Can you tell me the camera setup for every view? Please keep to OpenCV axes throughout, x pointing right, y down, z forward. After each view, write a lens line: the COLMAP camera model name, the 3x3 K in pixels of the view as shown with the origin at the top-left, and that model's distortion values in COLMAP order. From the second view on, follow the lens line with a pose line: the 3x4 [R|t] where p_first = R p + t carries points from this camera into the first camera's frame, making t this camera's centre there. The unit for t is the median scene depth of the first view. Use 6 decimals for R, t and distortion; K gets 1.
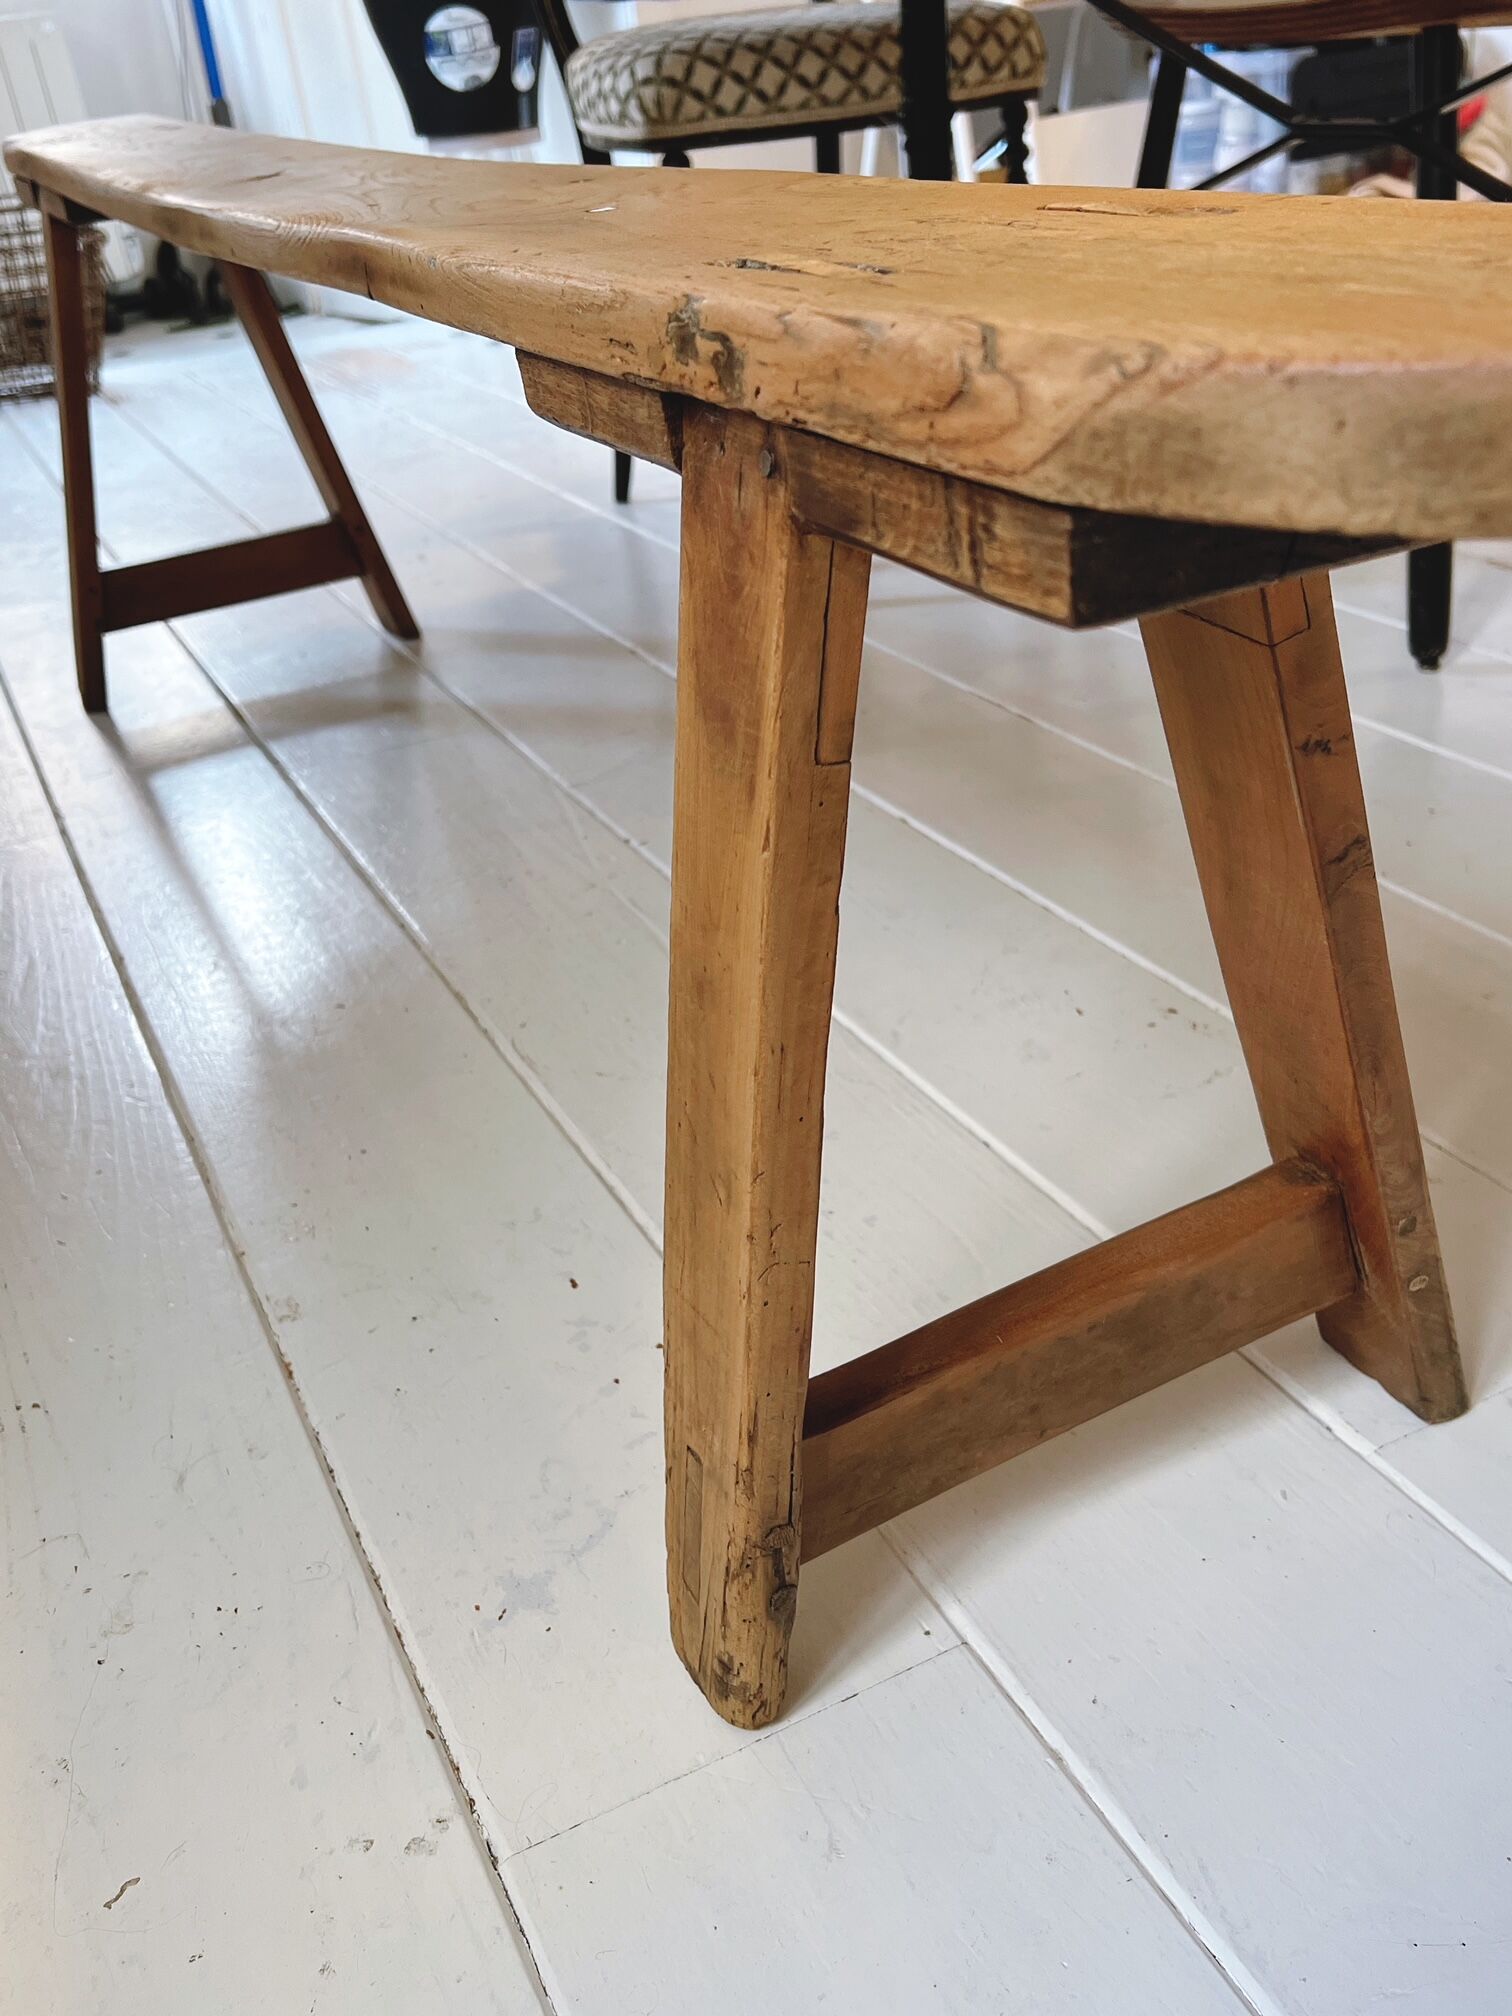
lens RADIAL K [[1812.7, 0, 756.0], [0, 1812.7, 1008.0], [0, 0, 1]] dist [0.104726, -0.286464]
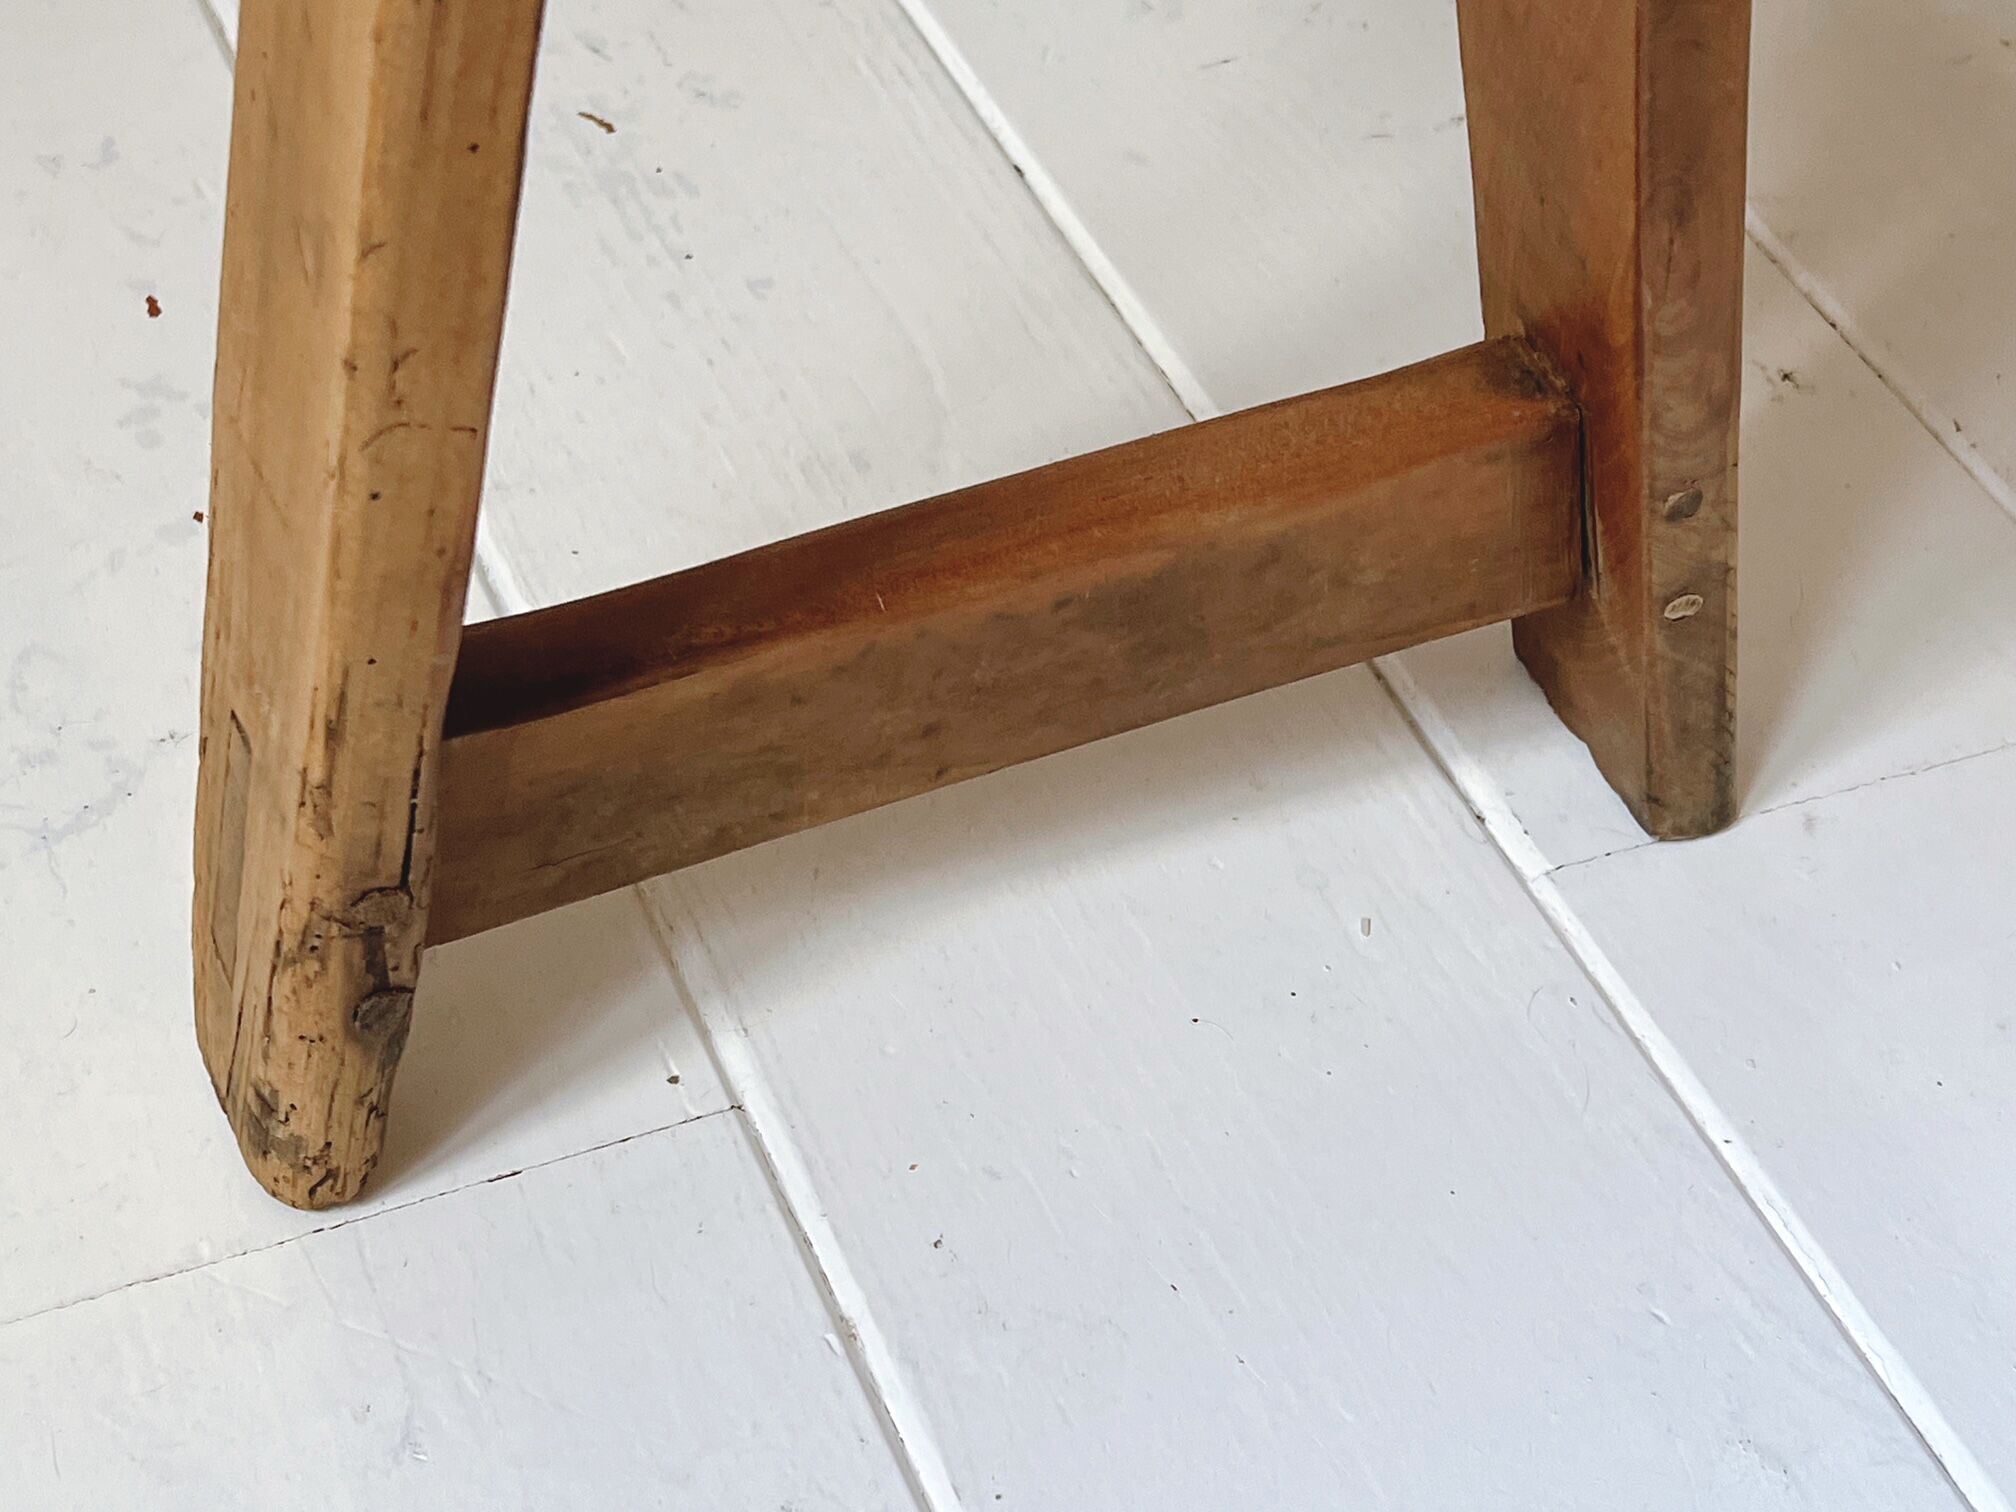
lens RADIAL K [[3230.8, 0, 1071.7], [0, 3230.8, 756.6], [0, 0, 1]] dist [0.275767, -0.982623]
pose [[0.980592, 0.151021, 0.125032, 0.076646], [-0.180880, 0.942888, 0.279721, -0.046322], [-0.075647, -0.296908, 0.951905, 0.092256]]
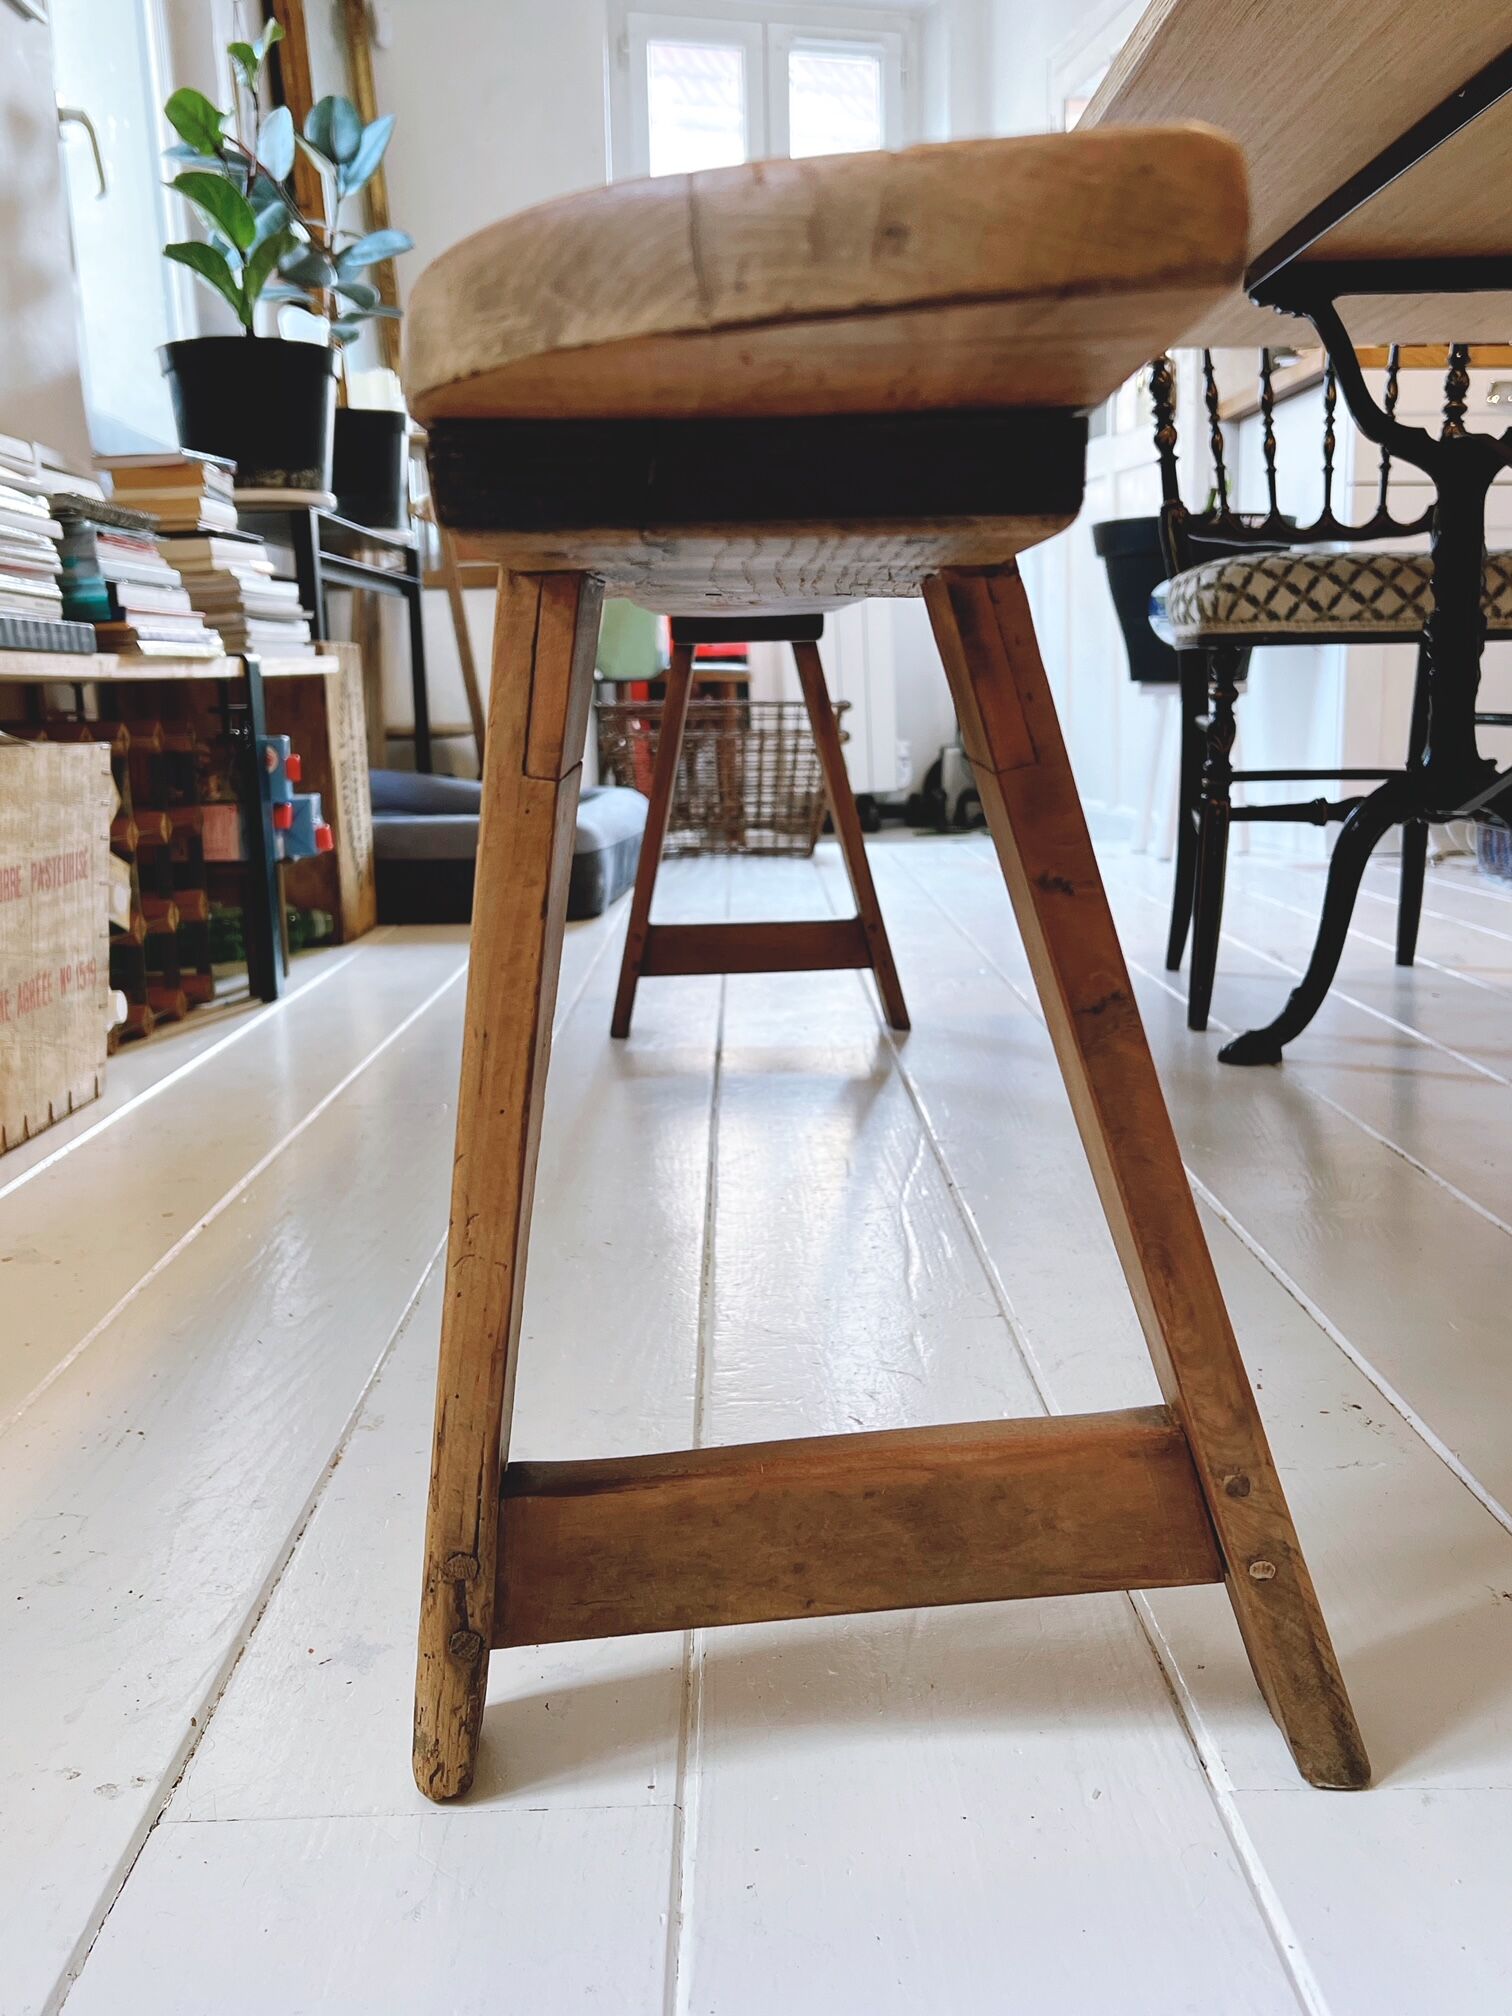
lens RADIAL K [[1806.6, 0, 762.3], [0, 1806.6, 957.3], [0, 0, 1]] dist [0.059964, -0.109905]
pose [[0.906104, 0.142271, -0.398415, 0.478172], [-0.260316, 0.929862, -0.259984, 0.176039], [0.333483, 0.339286, 0.879588, 0.036316]]
